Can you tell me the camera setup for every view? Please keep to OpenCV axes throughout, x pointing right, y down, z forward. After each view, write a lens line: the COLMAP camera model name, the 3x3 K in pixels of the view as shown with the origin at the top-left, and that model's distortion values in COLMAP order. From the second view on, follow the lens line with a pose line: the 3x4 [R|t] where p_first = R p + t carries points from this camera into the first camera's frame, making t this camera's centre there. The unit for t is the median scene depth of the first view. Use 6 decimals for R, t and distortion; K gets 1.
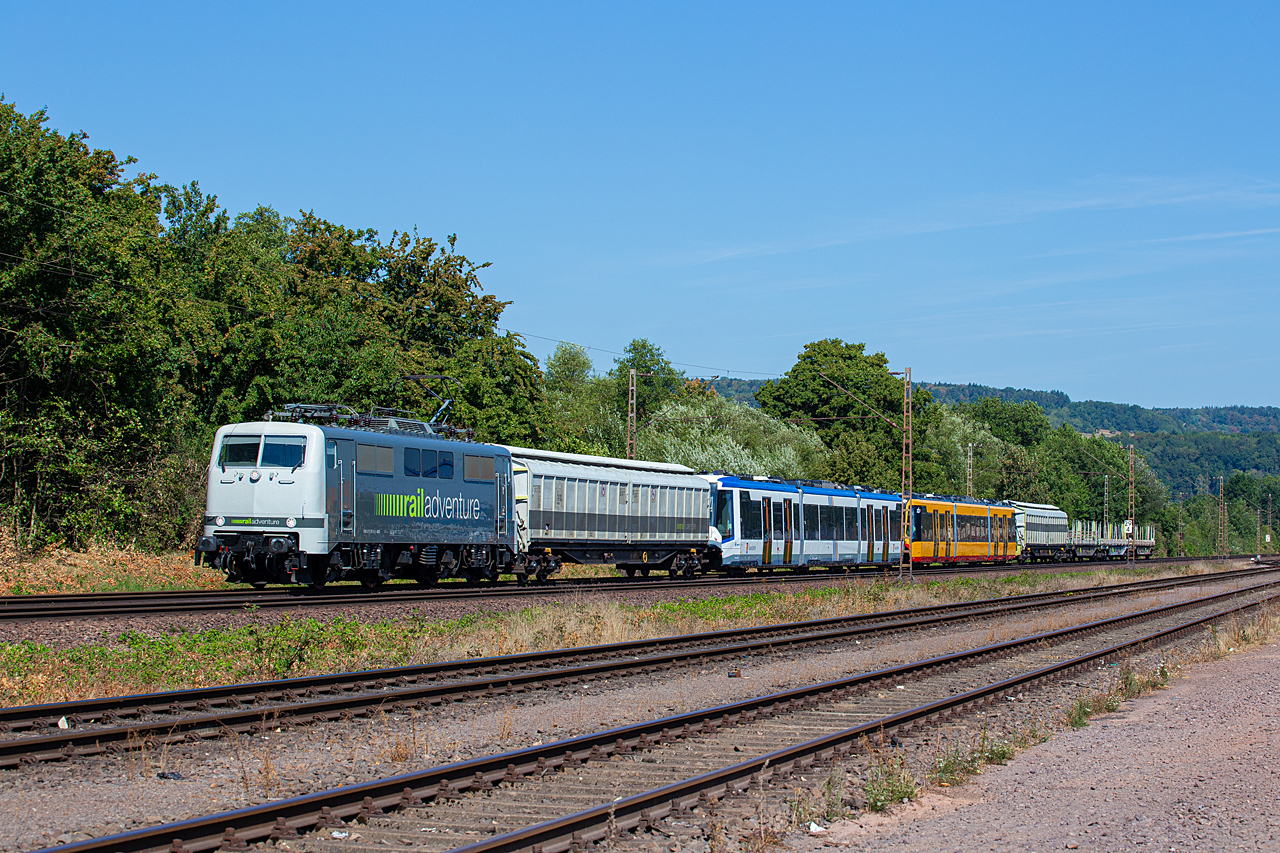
lens RADIAL K [[3361.2, 0, 639.7], [0, 3361.2, 478.2], [0, 0, 1]] dist [-0.273333, -0.027722]
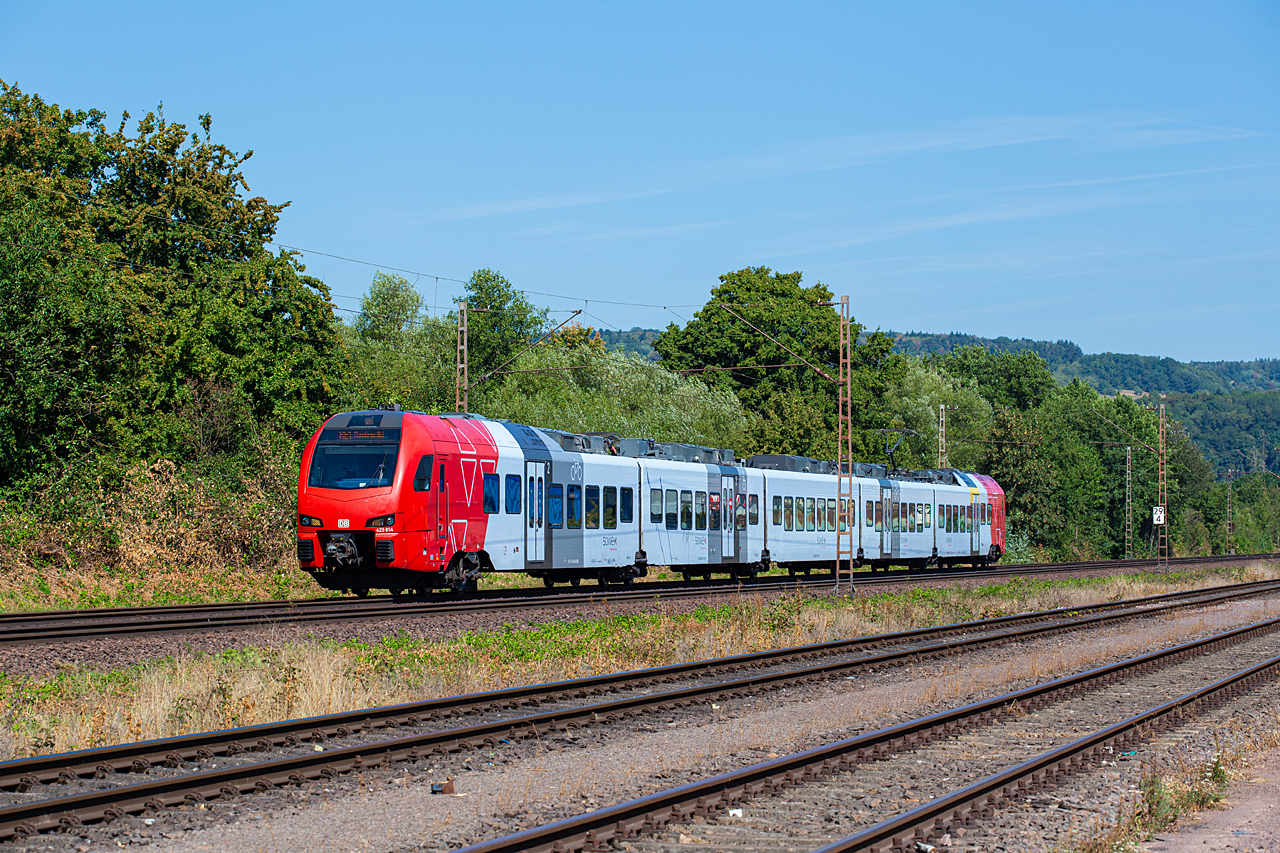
lens RADIAL K [[3920.9, 0, 640.0], [0, 3920.9, 426.5], [0, 0, 1]] dist [0.117547, 0.536196]
pose [[0.999869, -0.009165, 0.013324, 0.022915], [0.009288, 0.999914, -0.009234, 0.002072], [-0.013238, 0.009356, 0.999869, 0.150791]]
